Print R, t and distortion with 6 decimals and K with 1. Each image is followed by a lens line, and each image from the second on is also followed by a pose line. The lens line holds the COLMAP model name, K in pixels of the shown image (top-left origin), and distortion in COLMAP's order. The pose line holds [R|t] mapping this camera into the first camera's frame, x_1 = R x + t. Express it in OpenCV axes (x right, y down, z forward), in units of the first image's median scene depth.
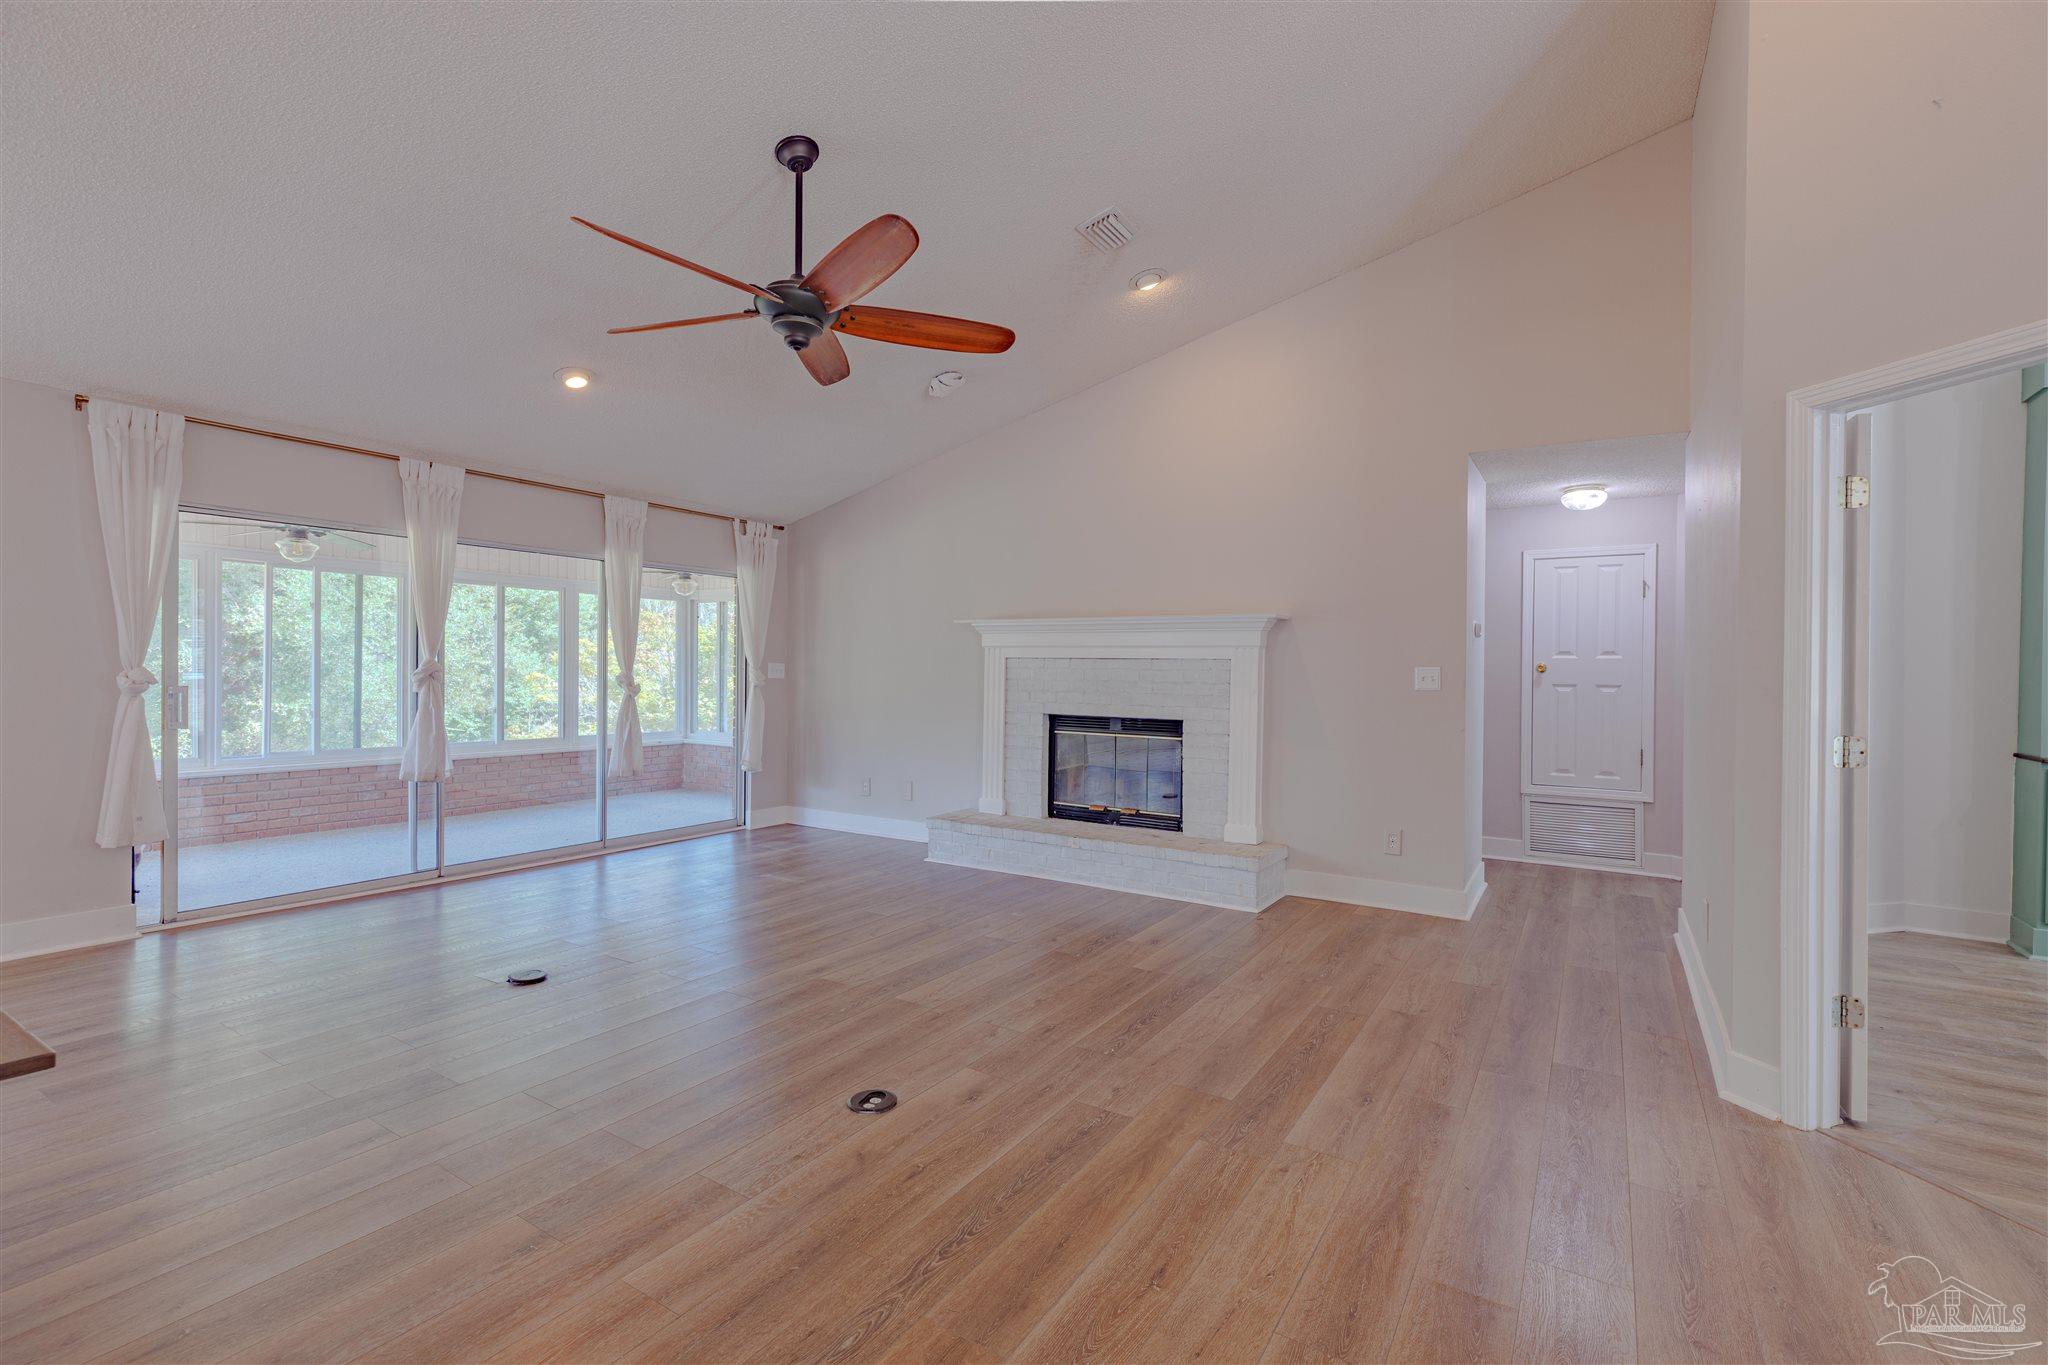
lens RADIAL K [[916.4, 0, 1012.6], [0, 916.4, 677.3], [0, 0, 1]] dist [0.002092, 0.000278]
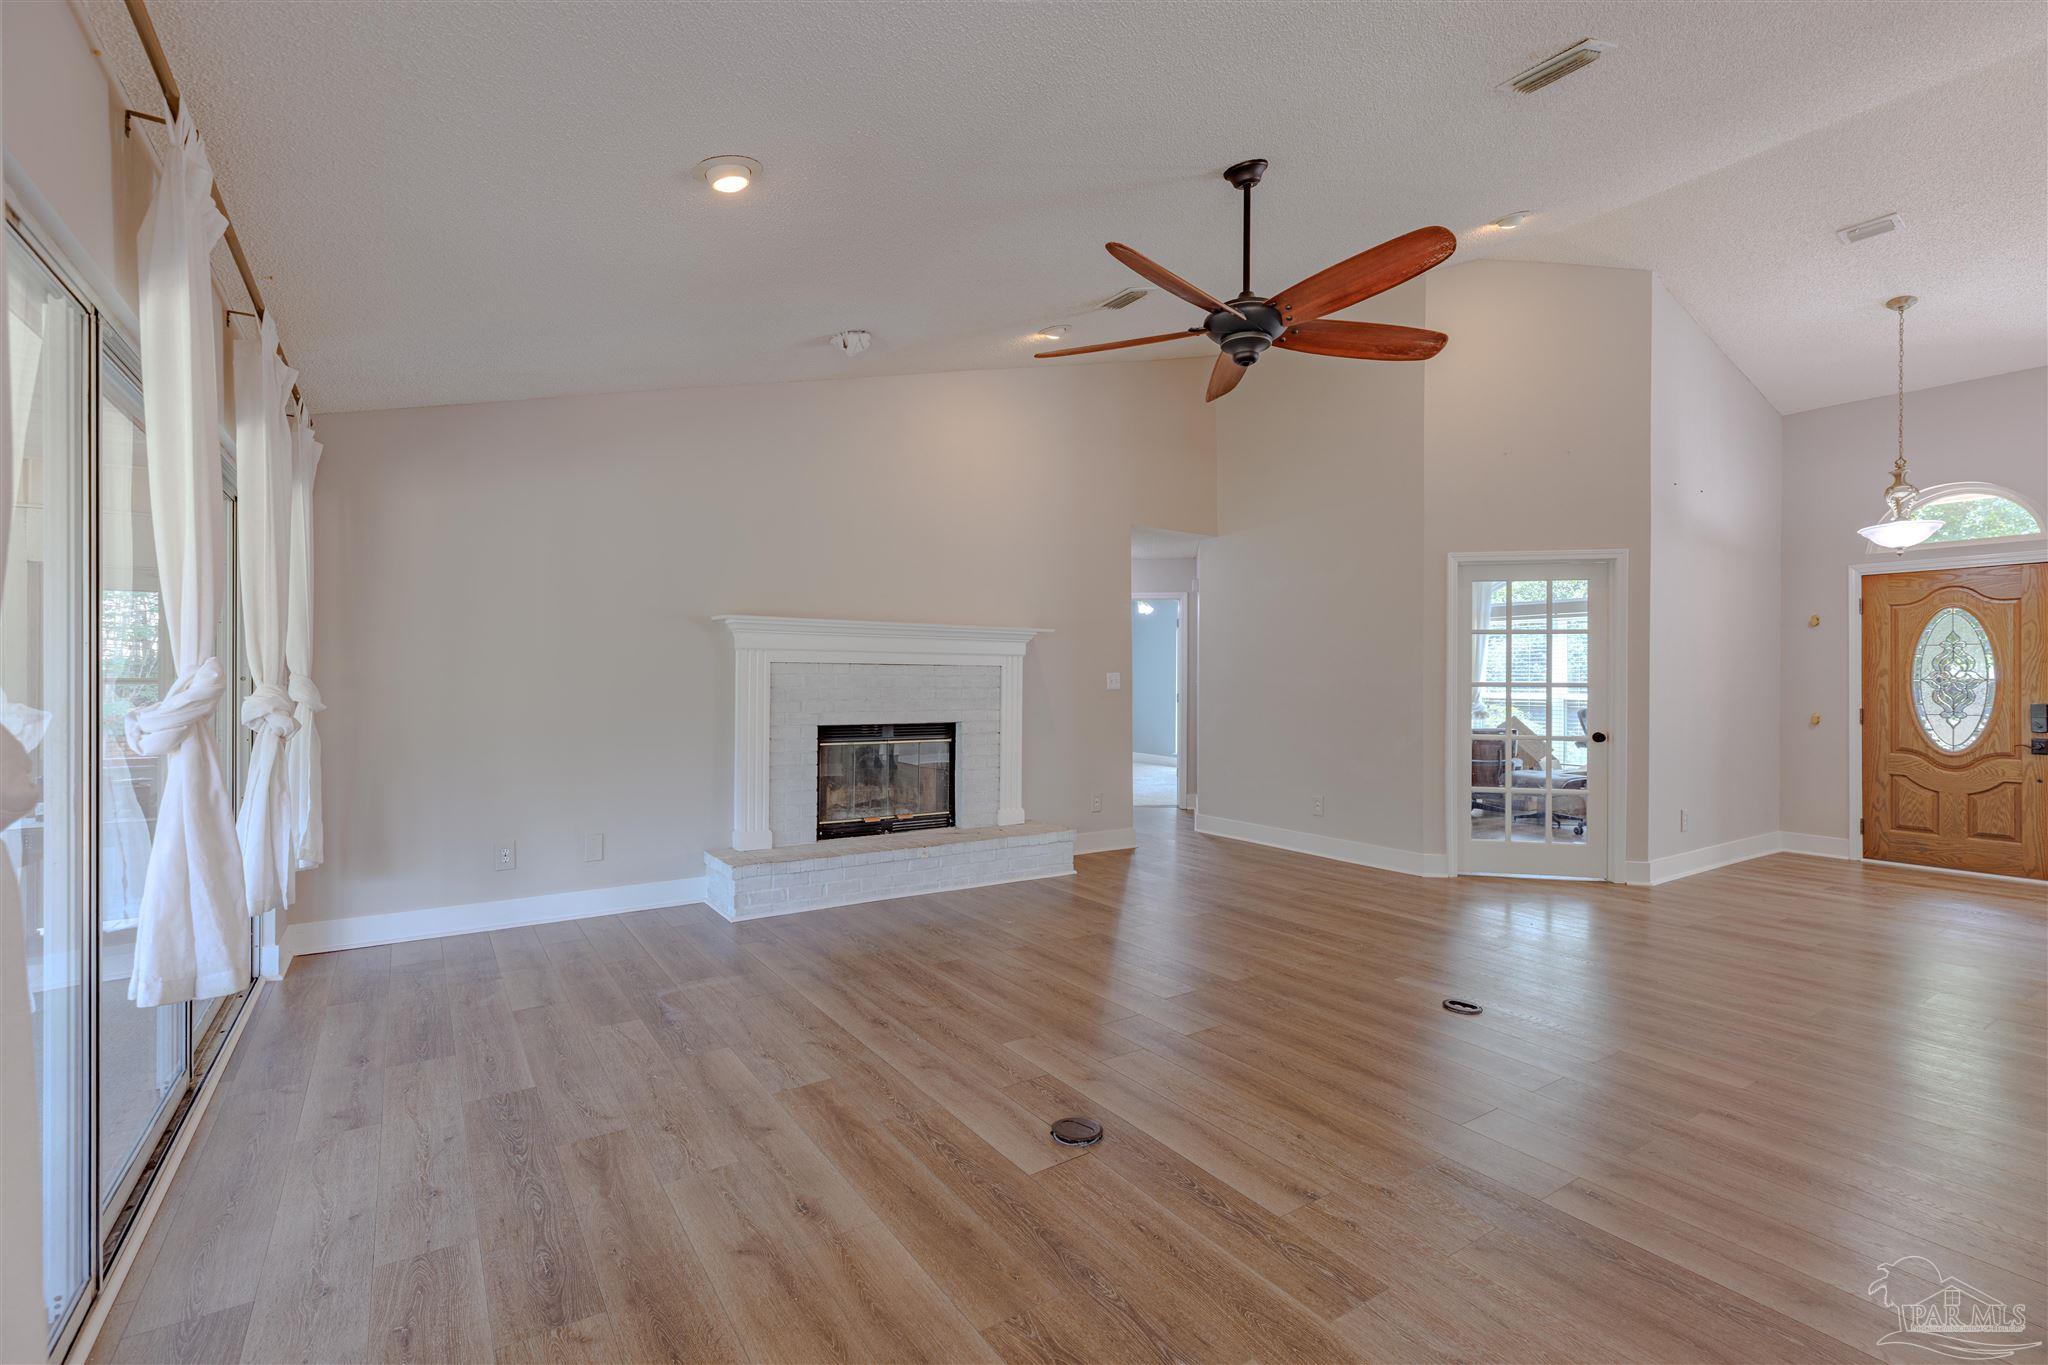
lens RADIAL K [[916.4, 0, 1012.4], [0, 916.4, 679.5], [0, 0, 1]] dist [0.002092, 0.000278]
pose [[0.403573, -0.010180, 0.914891, -0.740566], [0.008127, 0.999939, 0.007542, -0.010689], [-0.914912, 0.004392, 0.403630, 0.484587]]
